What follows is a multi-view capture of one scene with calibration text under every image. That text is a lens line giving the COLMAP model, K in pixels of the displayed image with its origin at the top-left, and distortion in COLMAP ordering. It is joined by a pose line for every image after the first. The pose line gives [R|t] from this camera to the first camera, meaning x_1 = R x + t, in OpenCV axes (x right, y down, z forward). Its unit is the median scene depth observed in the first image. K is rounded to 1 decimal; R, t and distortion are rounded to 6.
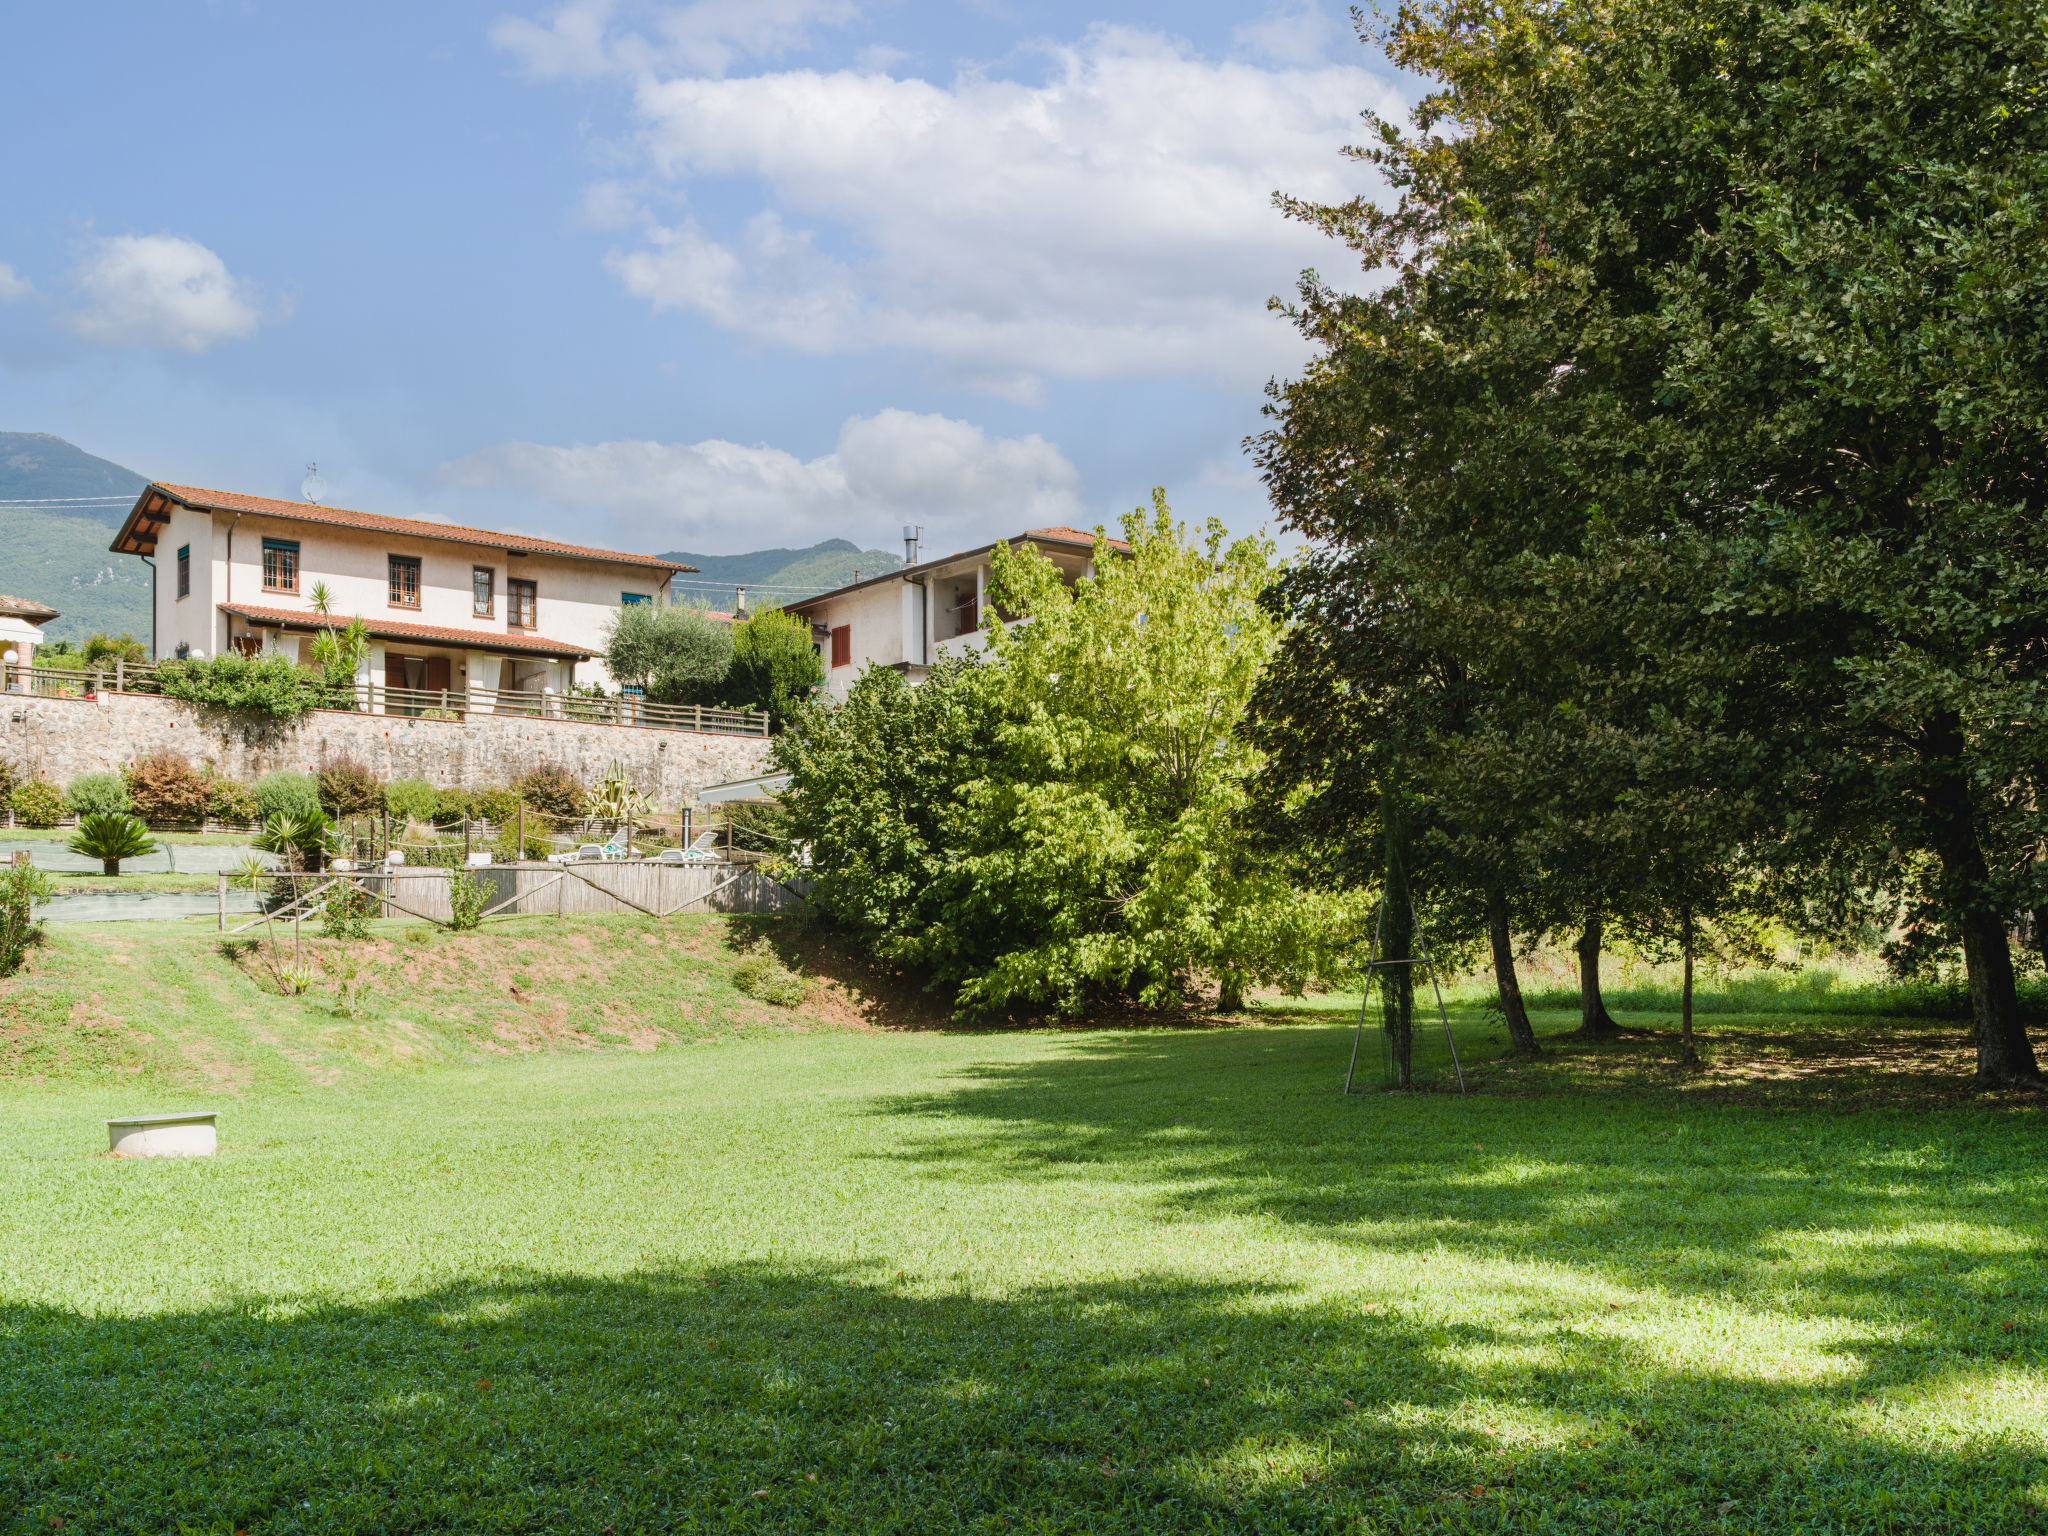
lens RADIAL K [[2079.2, 0, 1024.0], [0, 2079.2, 768.0], [0, 0, 1]] dist [-0.025007, -0.018914]
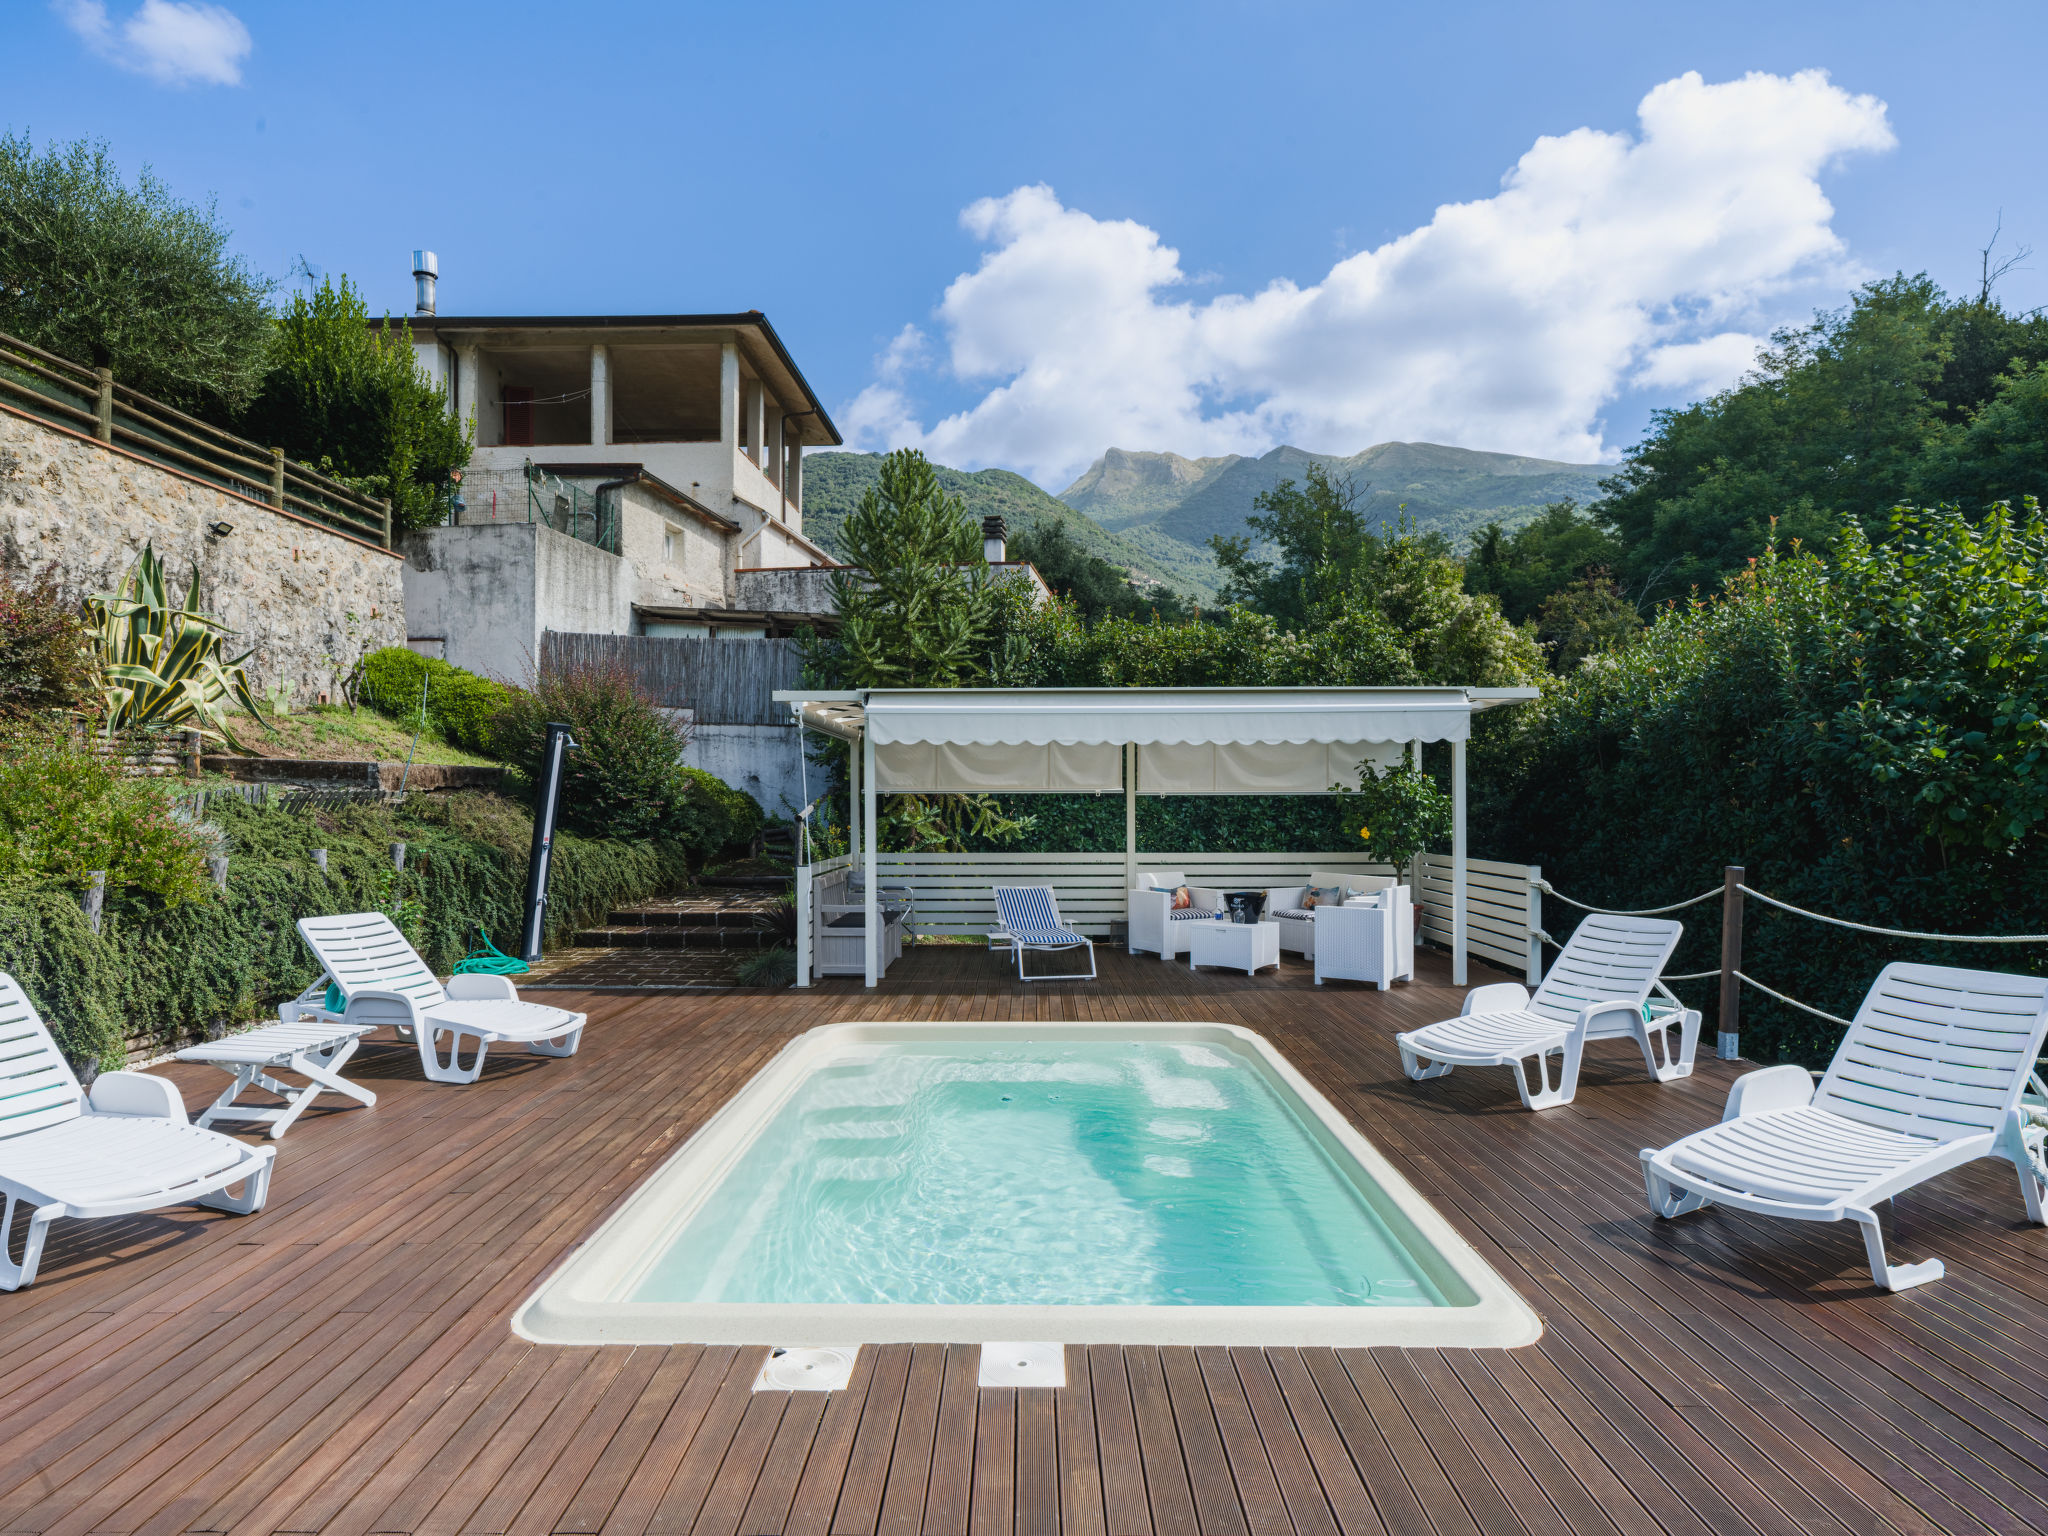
lens RADIAL K [[1138.5, 0, 1024.0], [0, 1138.5, 768.0], [0, 0, 1]] dist [0.002198, 0.000782]
pose [[0.638904, 0.027163, 0.768807, -0.246185], [-0.089697, 0.995190, 0.039379, 0.011467], [-0.764040, -0.094119, 0.638267, 0.767068]]
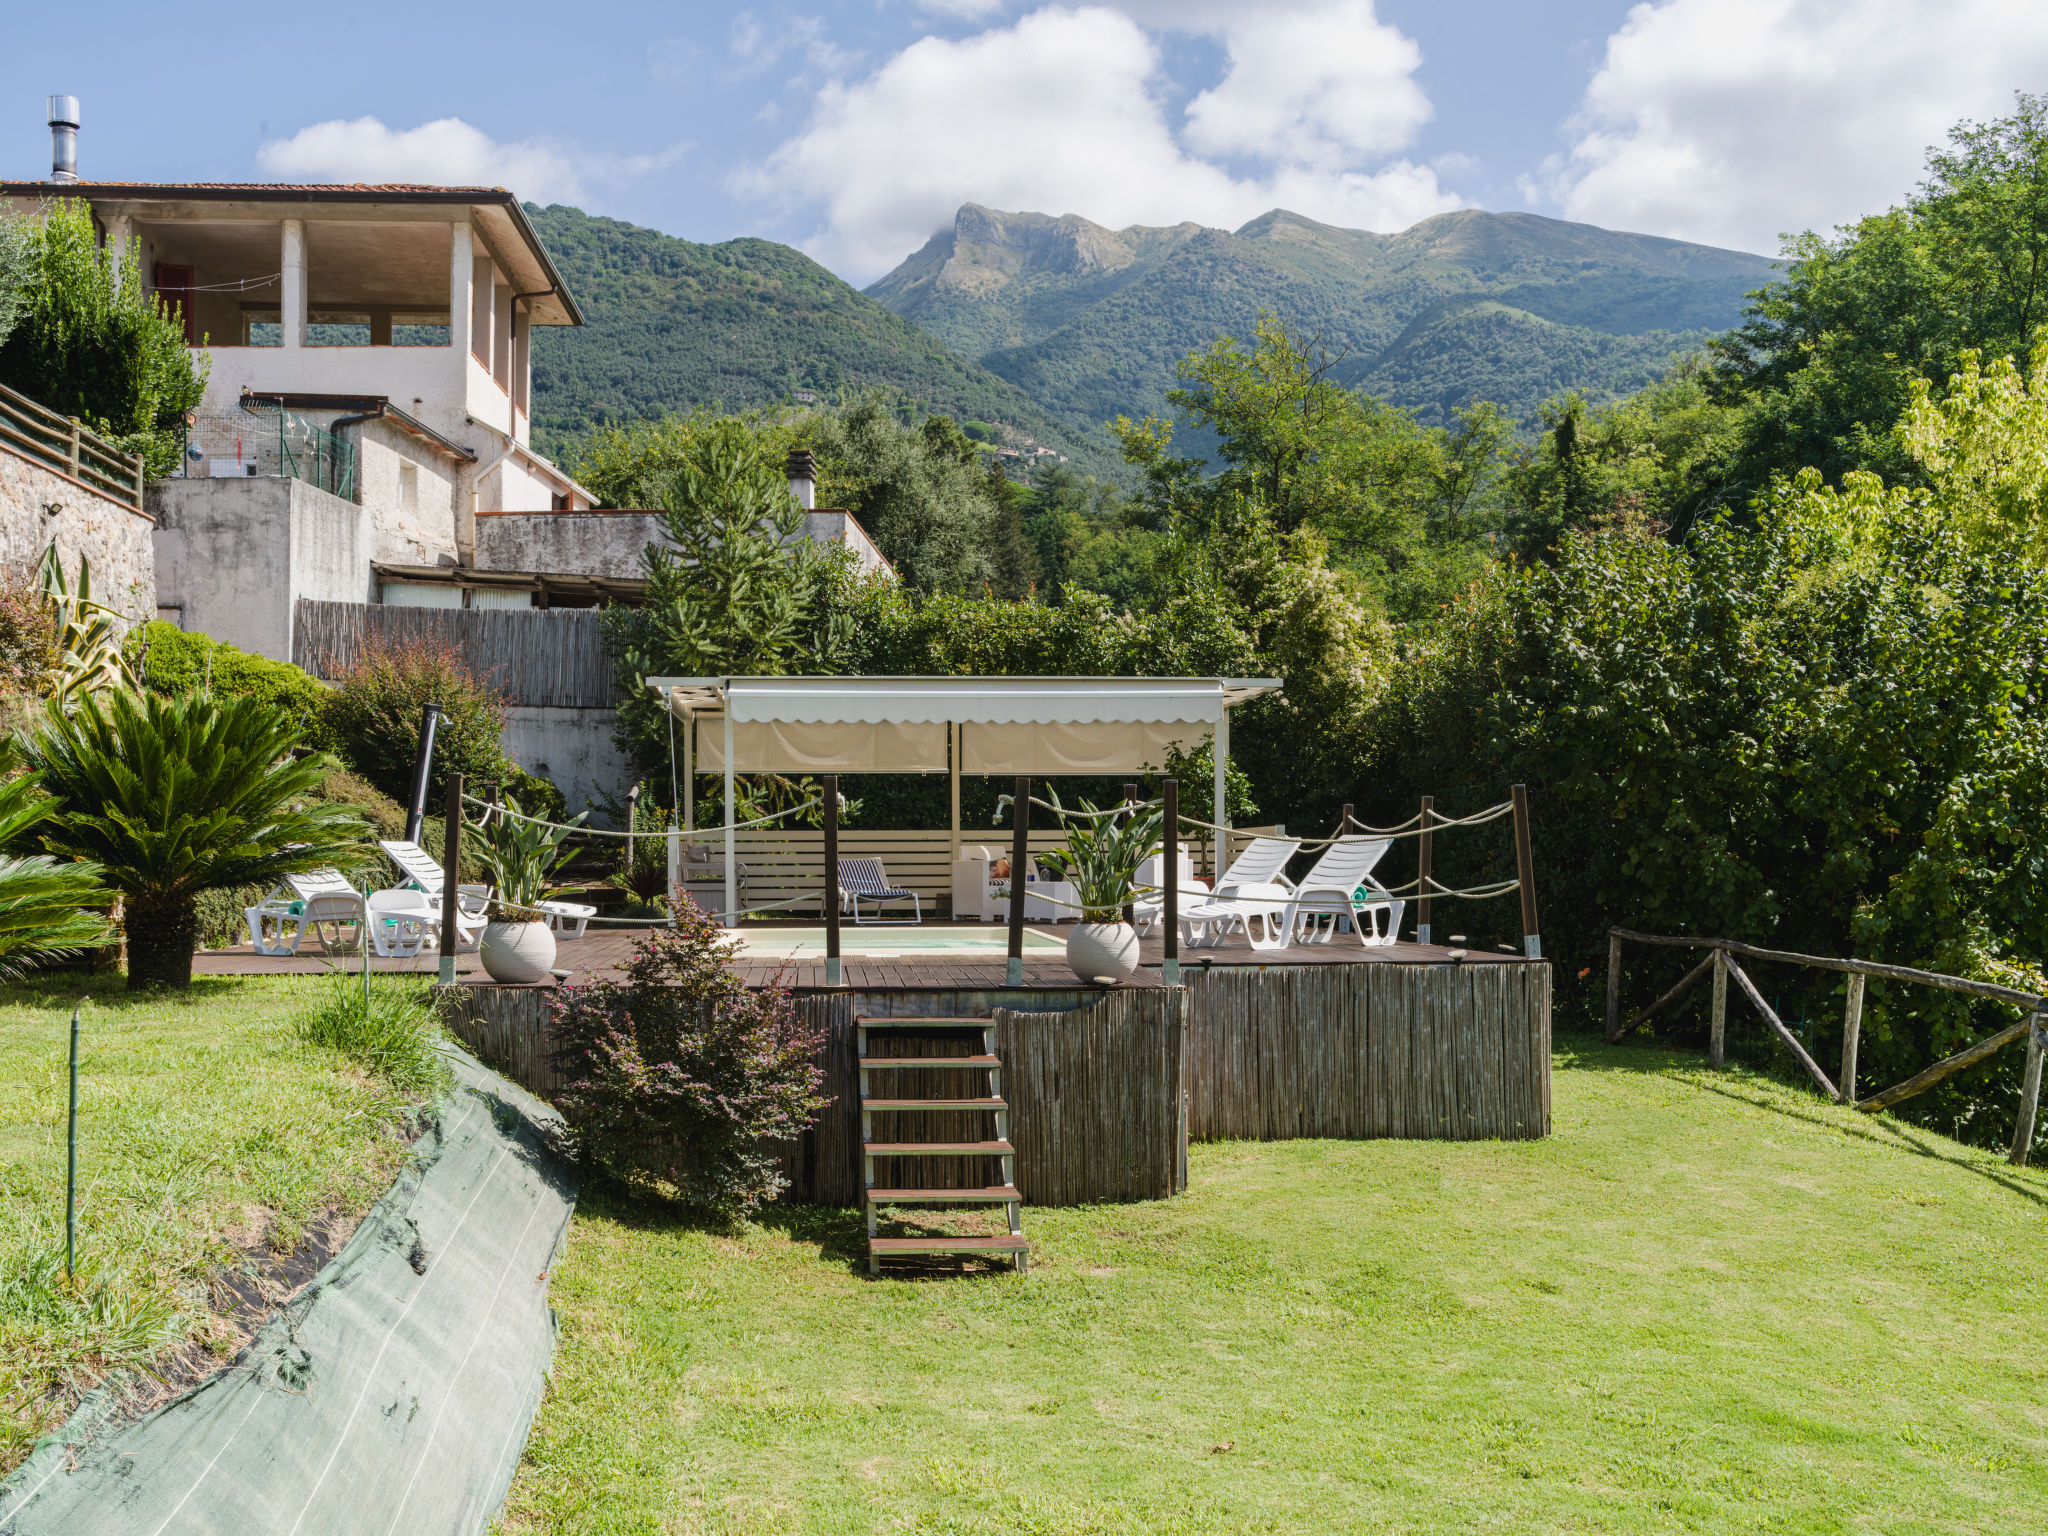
lens RADIAL K [[2079.2, 0, 1024.0], [0, 2079.2, 768.0], [0, 0, 1]] dist [-0.025007, -0.018914]
pose [[0.555111, 0.036798, 0.830962, -0.401261], [-0.094079, 0.995388, 0.018769, 0.012841], [-0.826439, -0.088595, 0.556012, 0.649254]]
